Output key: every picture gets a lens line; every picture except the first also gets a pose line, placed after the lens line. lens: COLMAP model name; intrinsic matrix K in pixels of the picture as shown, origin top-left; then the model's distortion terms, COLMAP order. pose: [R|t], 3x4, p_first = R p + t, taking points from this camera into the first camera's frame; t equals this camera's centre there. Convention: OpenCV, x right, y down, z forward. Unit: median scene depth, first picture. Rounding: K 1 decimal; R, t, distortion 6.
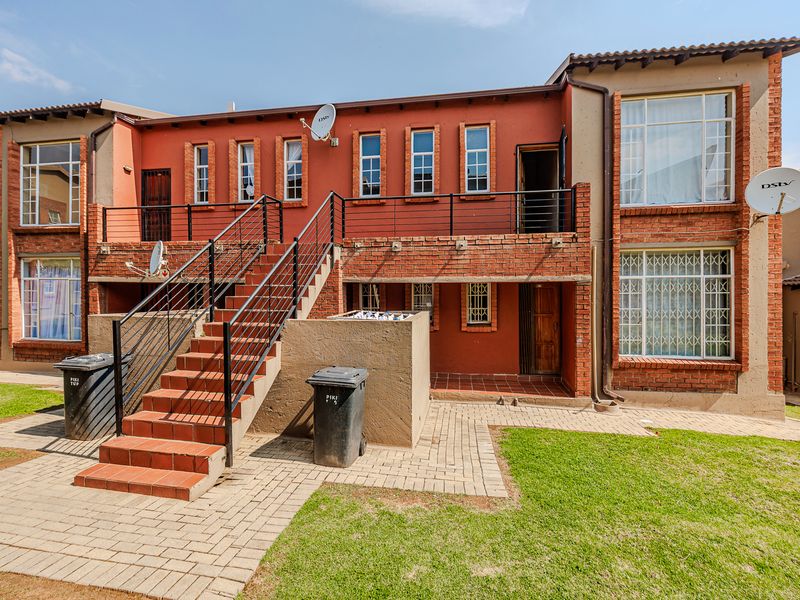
lens RADIAL K [[348.2, 0, 400.1], [0, 348.2, 295.9], [0, 0, 1]] dist [-0.002302, -0.000670]
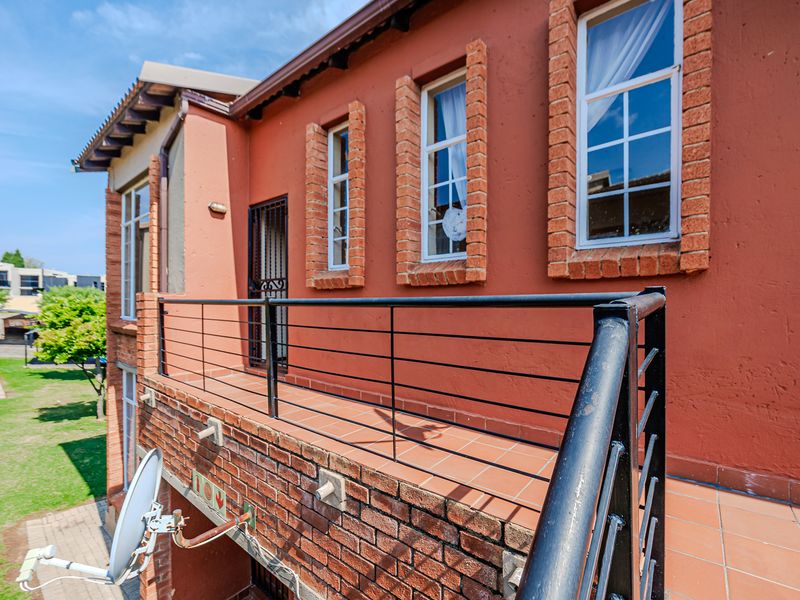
lens RADIAL K [[357.2, 0, 397.8], [0, 357.2, 307.9], [0, 0, 1]] dist [-0.001634, 0.000212]
pose [[0.865571, 0.004355, -0.500768, -0.361473], [-0.008135, 0.999953, -0.005365, -0.259447], [0.500721, 0.008718, 0.865565, 0.801391]]
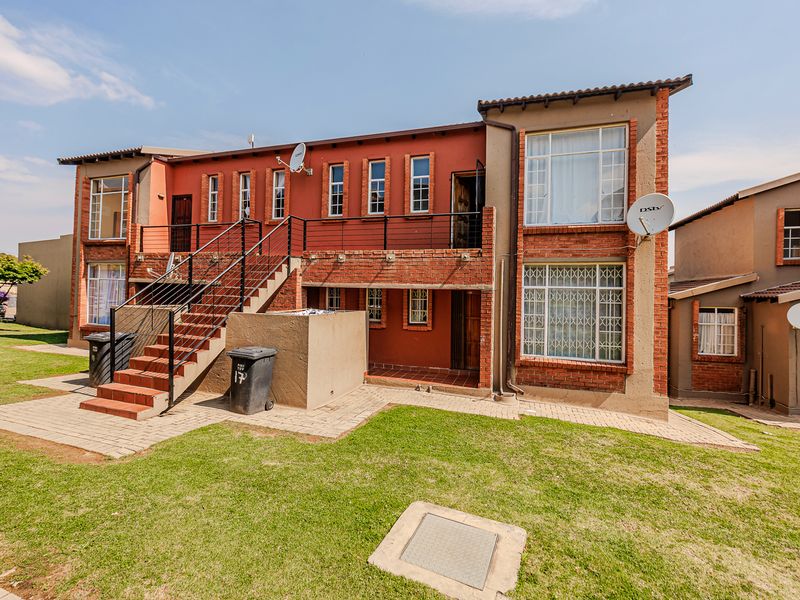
lens RADIAL K [[348.4, 0, 398.1], [0, 348.4, 293.4], [0, 0, 1]] dist [-0.006958, -0.000503]
pose [[0.989556, 0.024079, -0.142125, 0.334420], [-0.026937, 0.999471, -0.018223, 0.000046], [0.141611, 0.021861, 0.989681, -0.178057]]
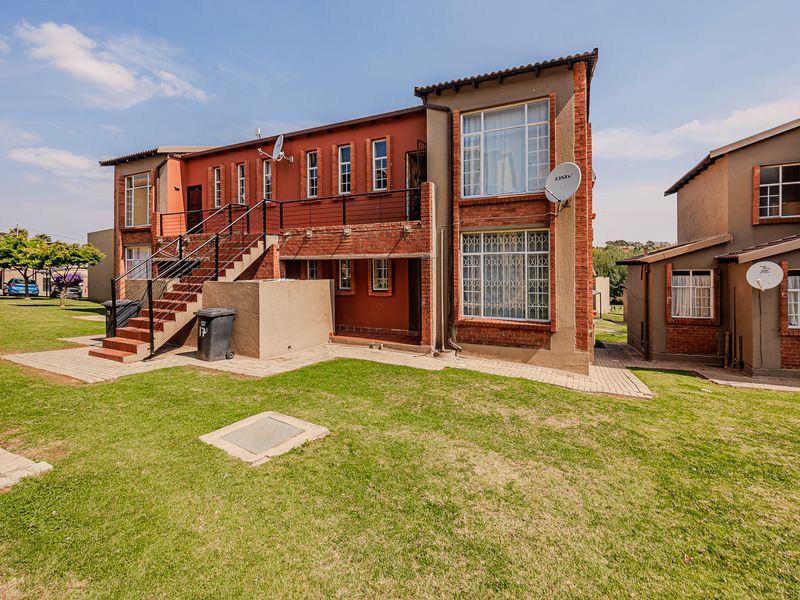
lens RADIAL K [[345.8, 0, 398.6], [0, 345.8, 271.7], [0, 0, 1]] dist [-0.009559, -0.000135]
pose [[0.964842, 0.001334, -0.262828, 0.649532], [-0.003427, 0.999966, -0.007505, 0.018538], [0.262809, 0.008142, 0.964813, -0.241732]]
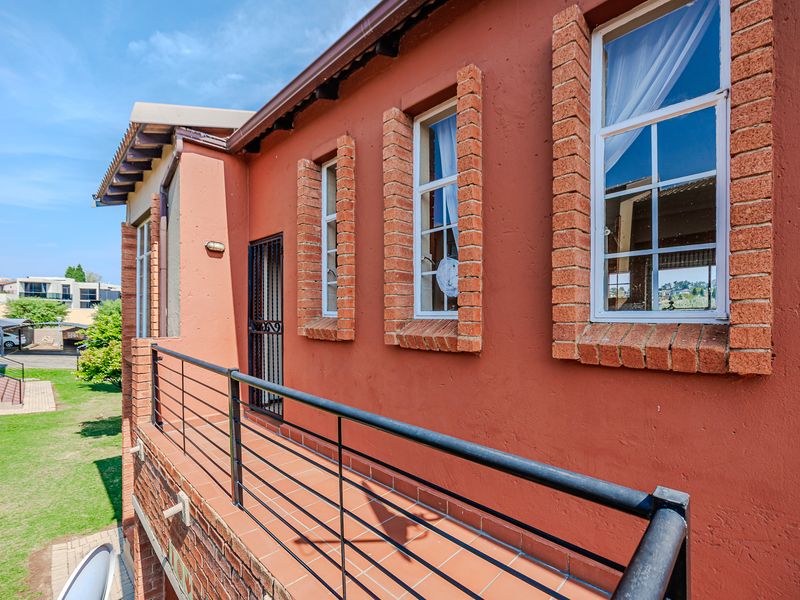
lens RADIAL K [[360.7, 0, 397.8], [0, 360.7, 315.1], [0, 0, 1]] dist [-0.002946, 0.000570]
pose [[0.813898, 0.000343, -0.581007, -0.347126], [-0.008482, 0.999900, -0.011293, -0.312130], [0.580945, 0.014120, 0.813820, 0.864922]]
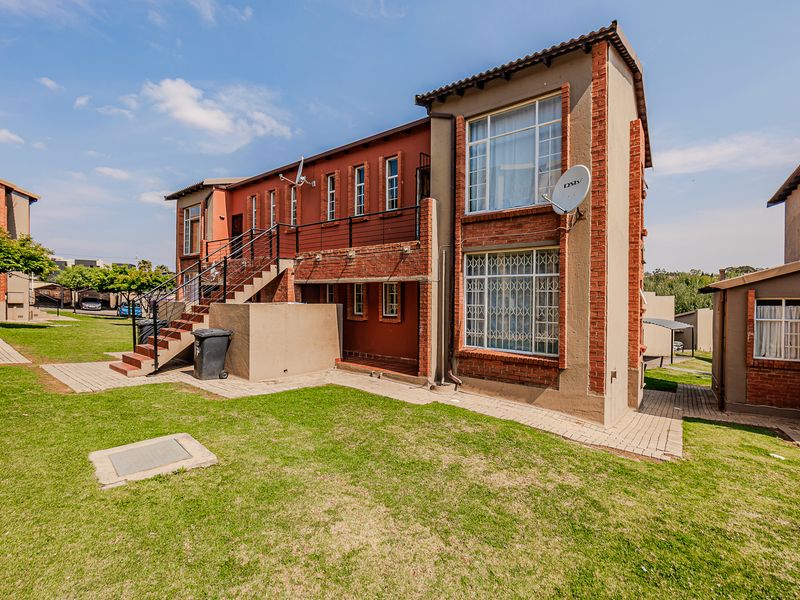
lens RADIAL K [[349.7, 0, 404.9], [0, 349.7, 301.9], [0, 0, 1]] dist [-0.010827, -0.000204]
pose [[0.892349, 0.016035, -0.451062, 0.854800], [-0.017413, 0.999848, 0.001095, 0.026205], [0.451011, 0.006878, 0.892492, -0.093196]]
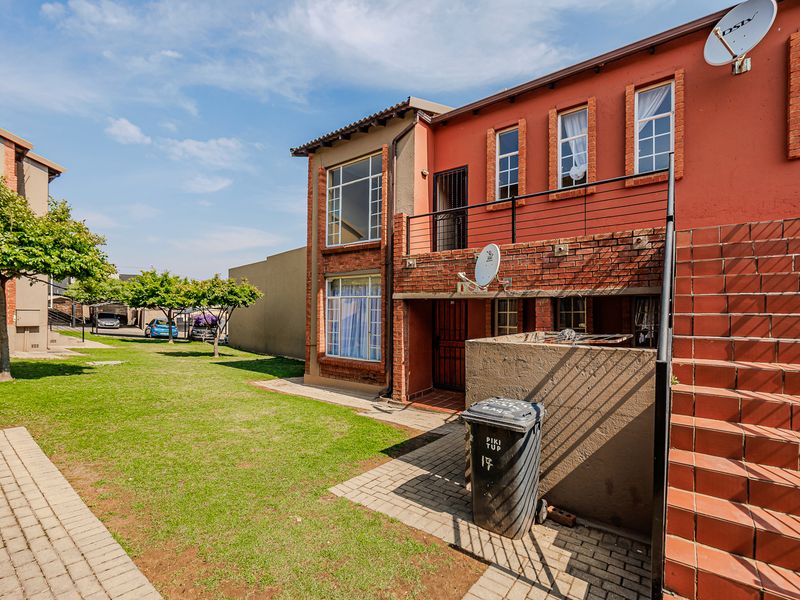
lens RADIAL K [[357.2, 0, 397.8], [0, 357.2, 307.9], [0, 0, 1]] dist [-0.001634, 0.000212]
pose [[0.881972, 0.001311, -0.471300, -0.473025], [-0.008961, 0.999862, -0.013988, -0.005166], [0.471217, 0.016560, 0.881862, 0.188066]]
